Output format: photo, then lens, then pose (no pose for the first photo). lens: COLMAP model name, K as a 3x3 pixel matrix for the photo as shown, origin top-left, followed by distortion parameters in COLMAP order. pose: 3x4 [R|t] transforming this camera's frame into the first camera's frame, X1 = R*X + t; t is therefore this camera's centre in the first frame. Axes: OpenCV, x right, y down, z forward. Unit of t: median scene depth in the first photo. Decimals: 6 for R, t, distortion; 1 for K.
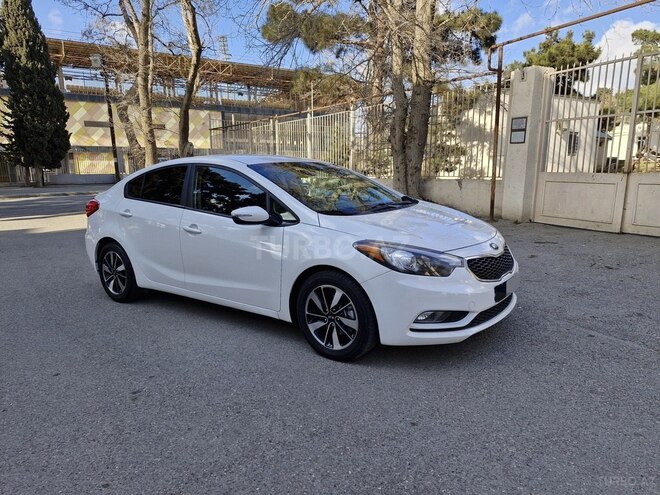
lens RADIAL K [[447.3, 0, 328.8], [0, 447.3, 249.8], [0, 0, 1]] dist [0.057814, -0.054615]
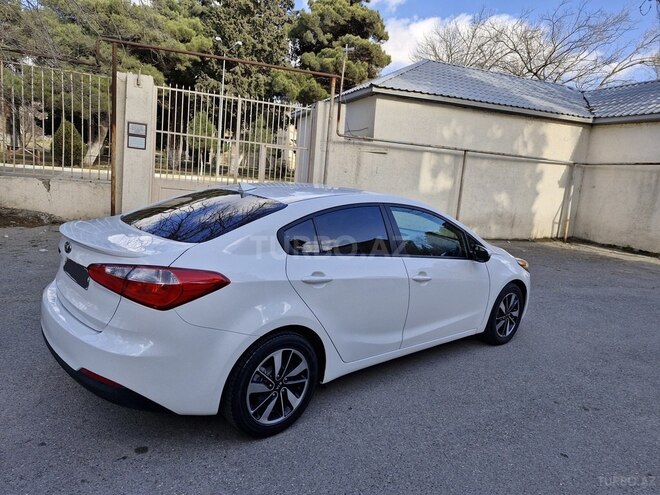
lens RADIAL K [[447.3, 0, 326.8], [0, 447.3, 245.6], [0, 0, 1]] dist [0.063214, -0.063802]
pose [[0.215603, -0.115322, 0.969647, -1.408718], [0.087484, 0.991290, 0.098444, -0.251153], [-0.972554, 0.063604, 0.223814, 1.128130]]
